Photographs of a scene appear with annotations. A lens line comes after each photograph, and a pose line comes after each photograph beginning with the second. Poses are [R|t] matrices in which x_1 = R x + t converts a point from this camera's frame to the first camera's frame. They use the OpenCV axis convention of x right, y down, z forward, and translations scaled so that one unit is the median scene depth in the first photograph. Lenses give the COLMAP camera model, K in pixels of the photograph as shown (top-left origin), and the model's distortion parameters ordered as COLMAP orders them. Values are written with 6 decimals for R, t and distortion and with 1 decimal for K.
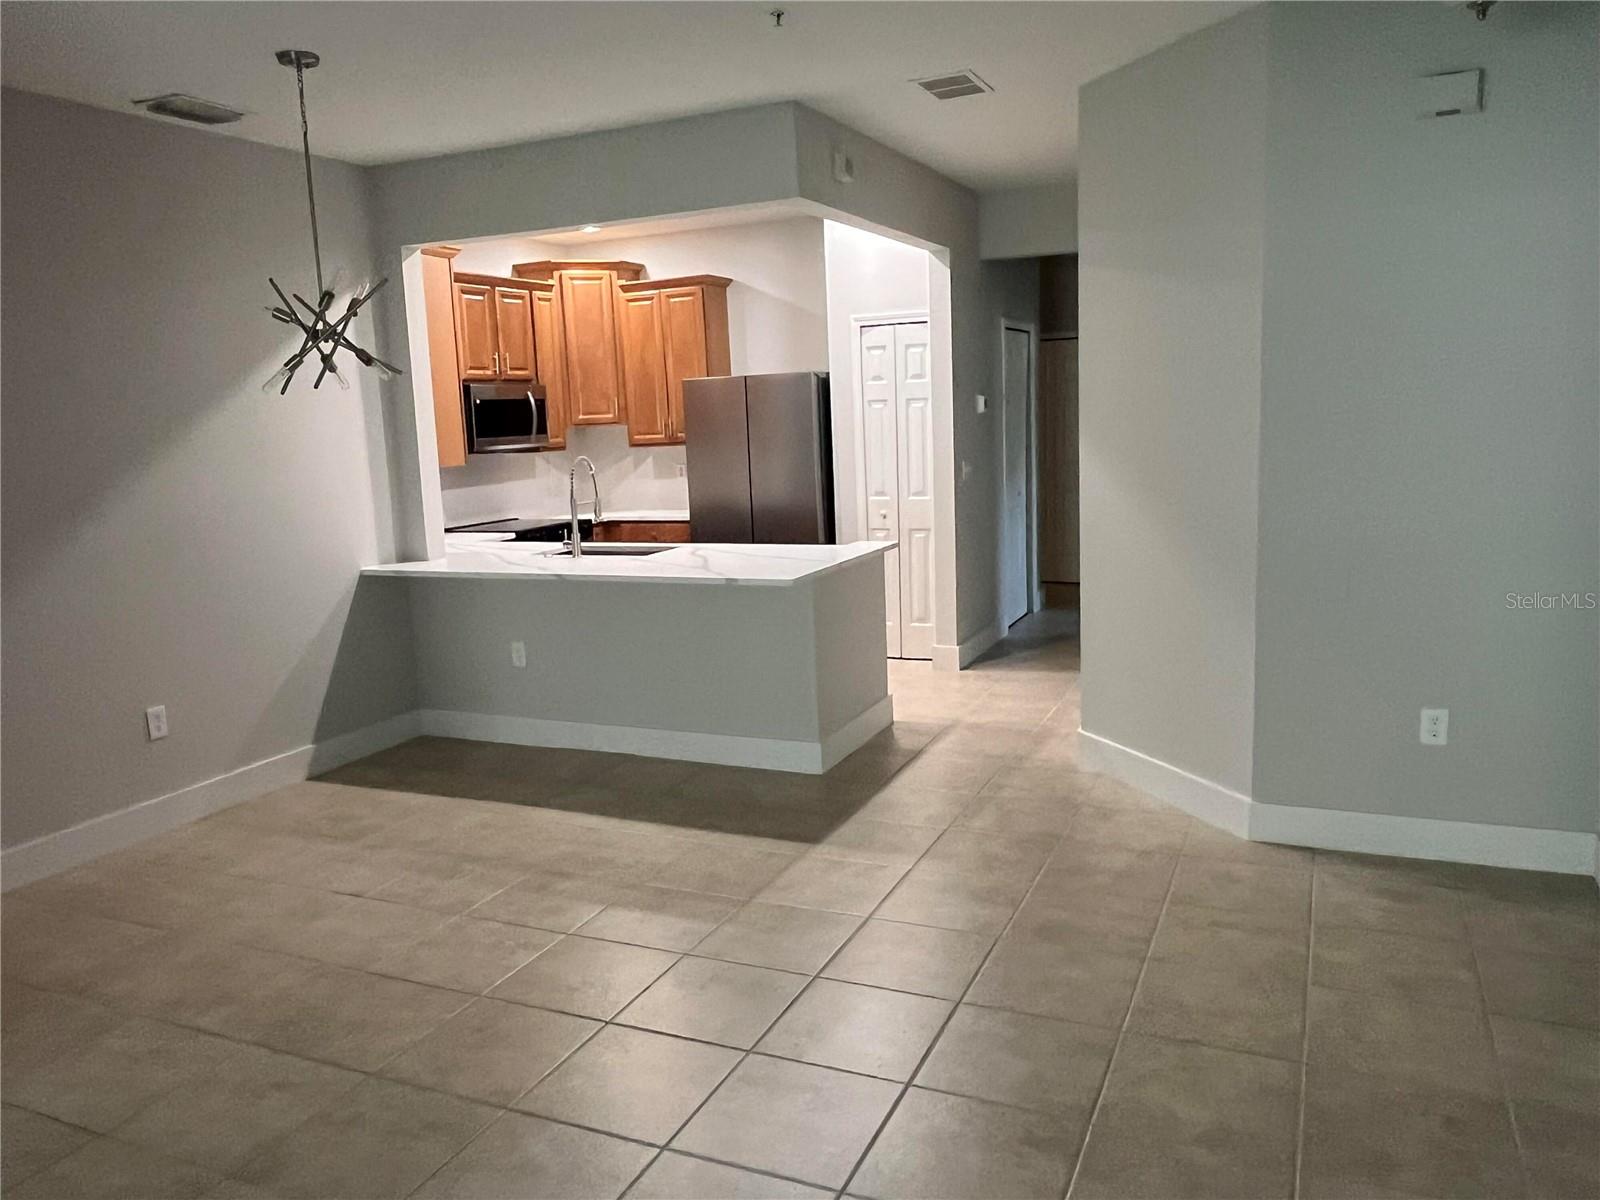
lens RADIAL K [[1180.1, 0, 800.0], [0, 1180.1, 600.0], [0, 0, 1]] dist [-0.004509, -0.001101]
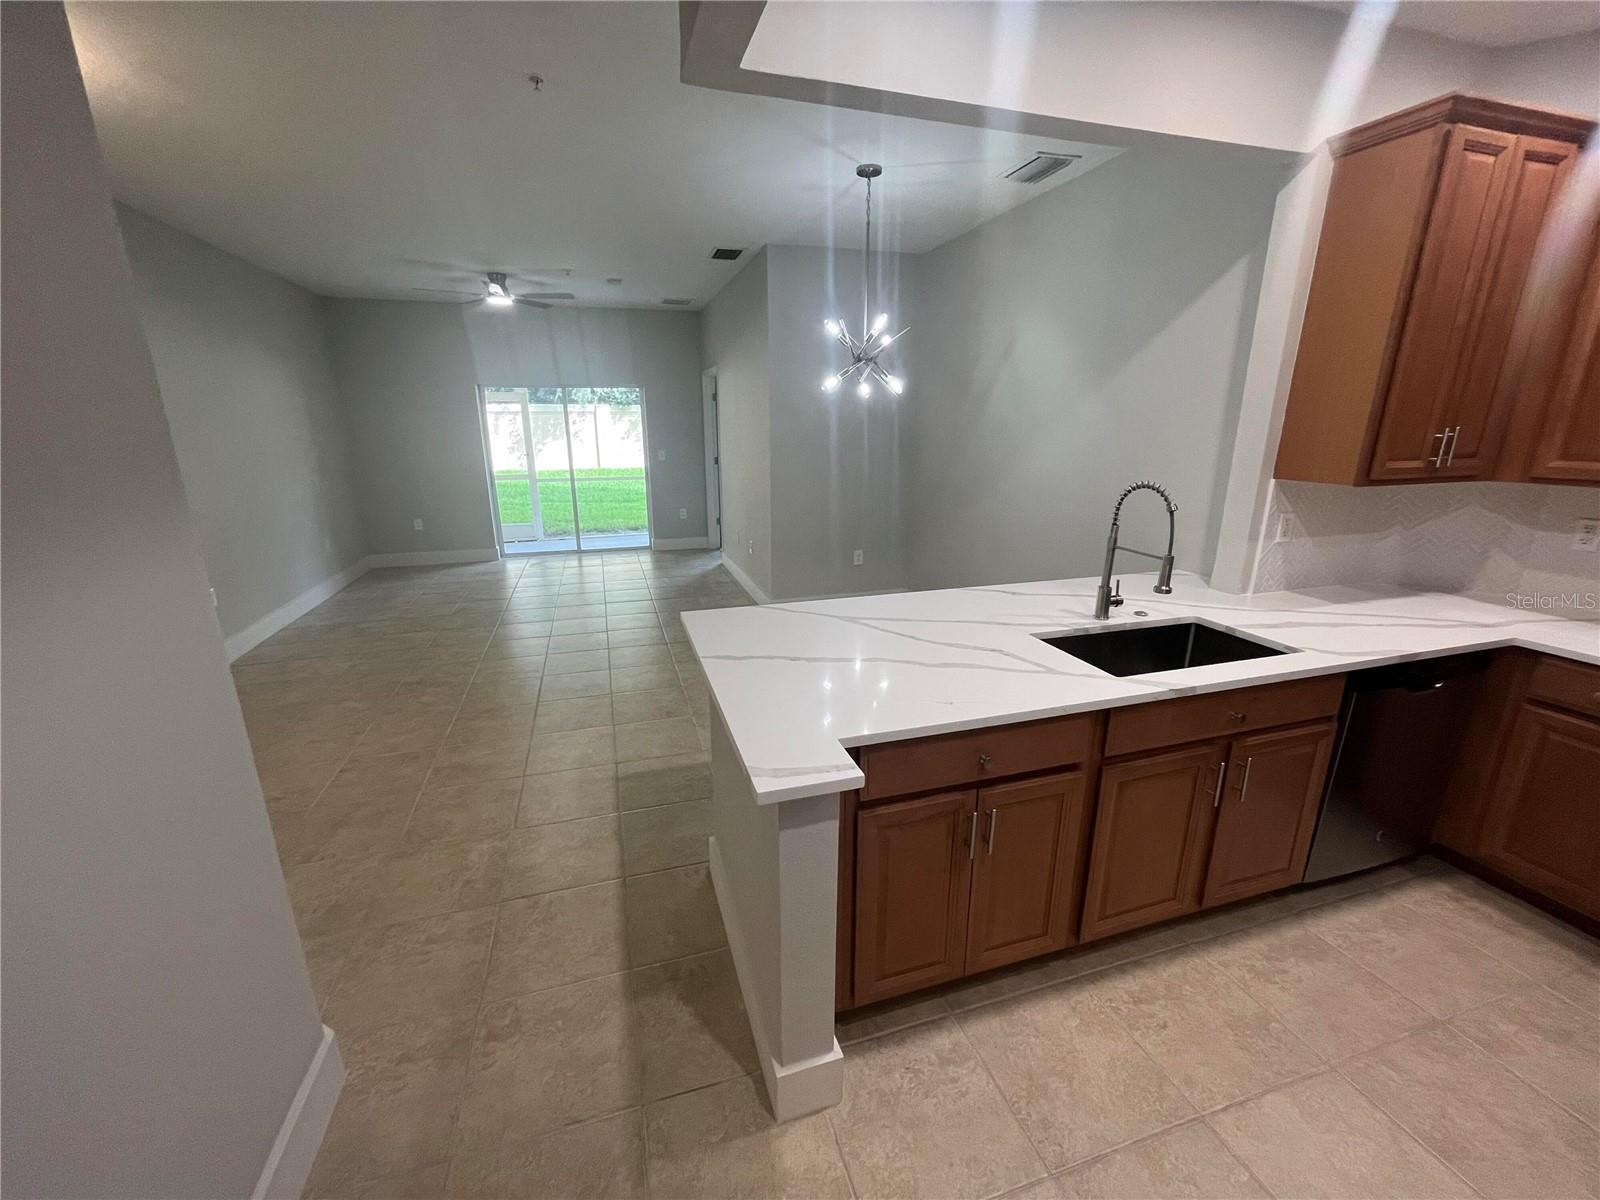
lens RADIAL K [[650.5, 0, 801.2], [0, 650.5, 604.6], [0, 0, 1]] dist [0.000823, 0.000385]
pose [[-0.749794, 0.221677, -0.623432, 0.139712], [-0.072953, 0.908768, 0.410875, -0.140546], [0.657637, 0.353553, -0.665217, 0.826816]]
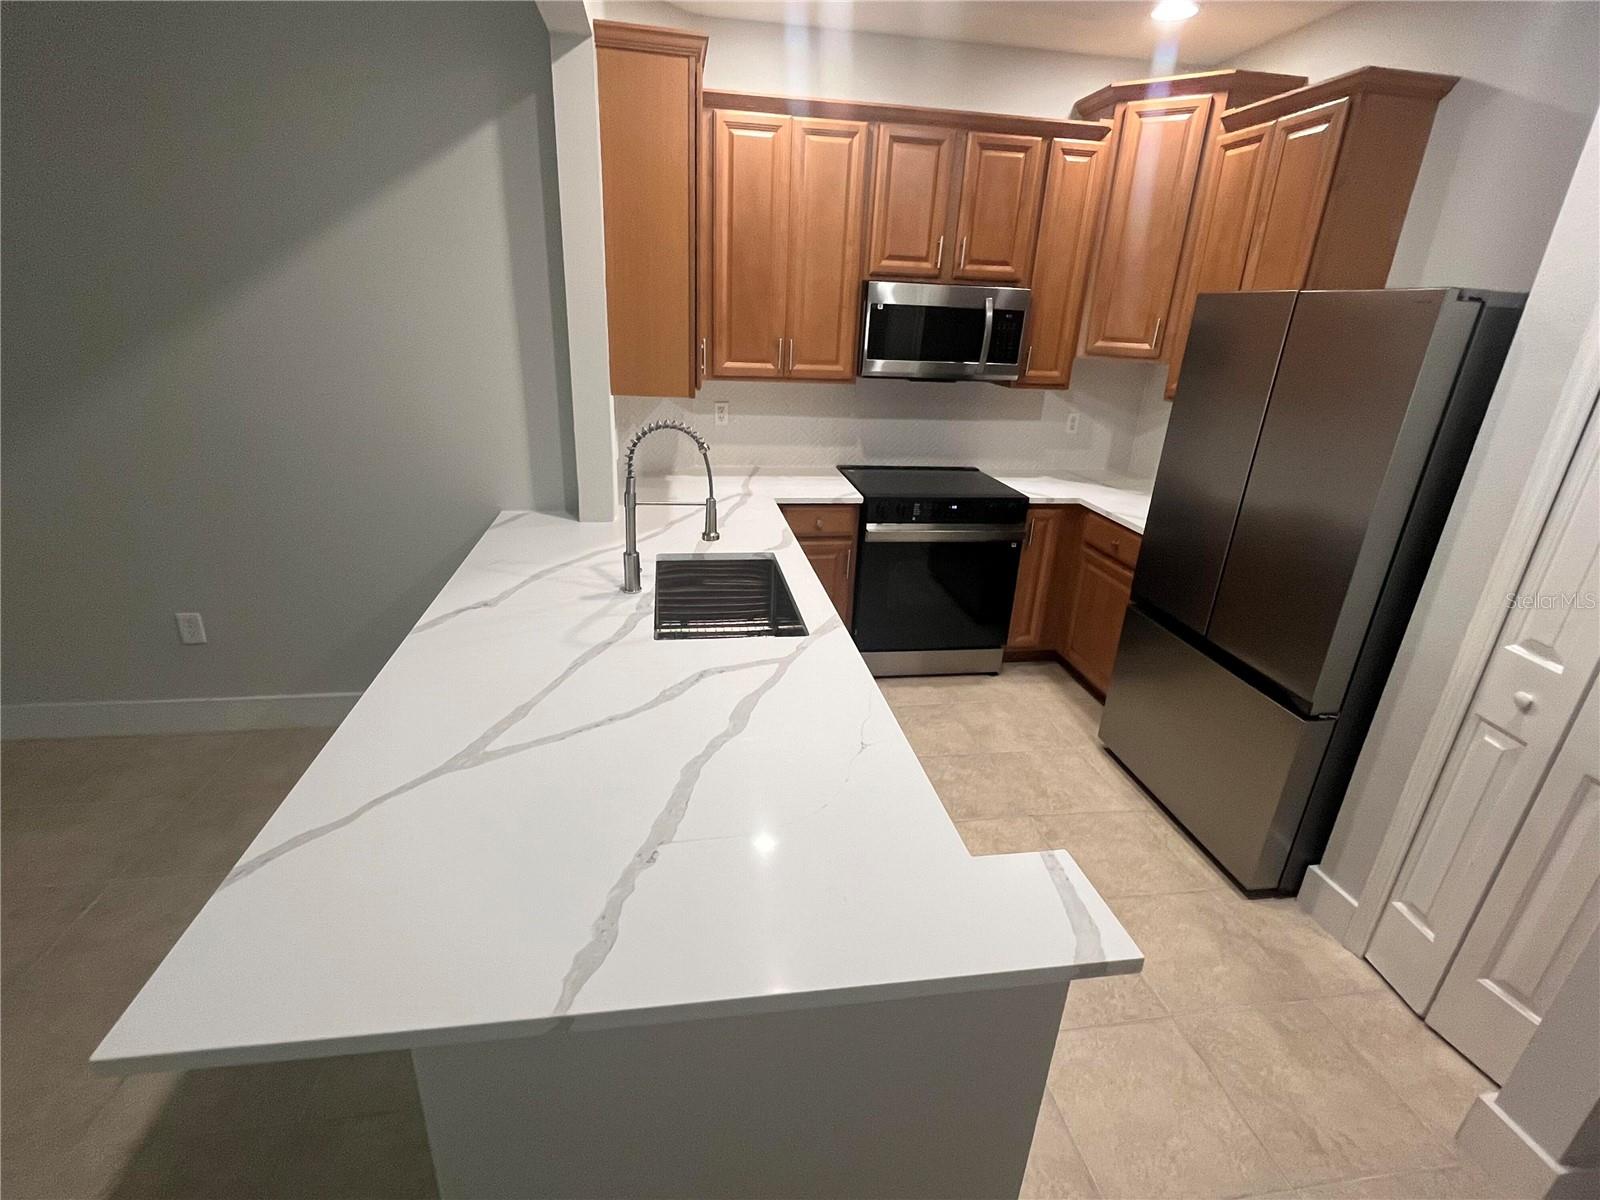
lens RADIAL K [[752.3, 0, 800.0], [0, 752.3, 600.0], [0, 0, 1]] dist [0.000047, -0.000710]
pose [[0.545605, 0.366484, -0.753661, 0.103986], [-0.197566, 0.930212, 0.309310, -0.120392], [0.814422, -0.019863, 0.579933, 0.617698]]
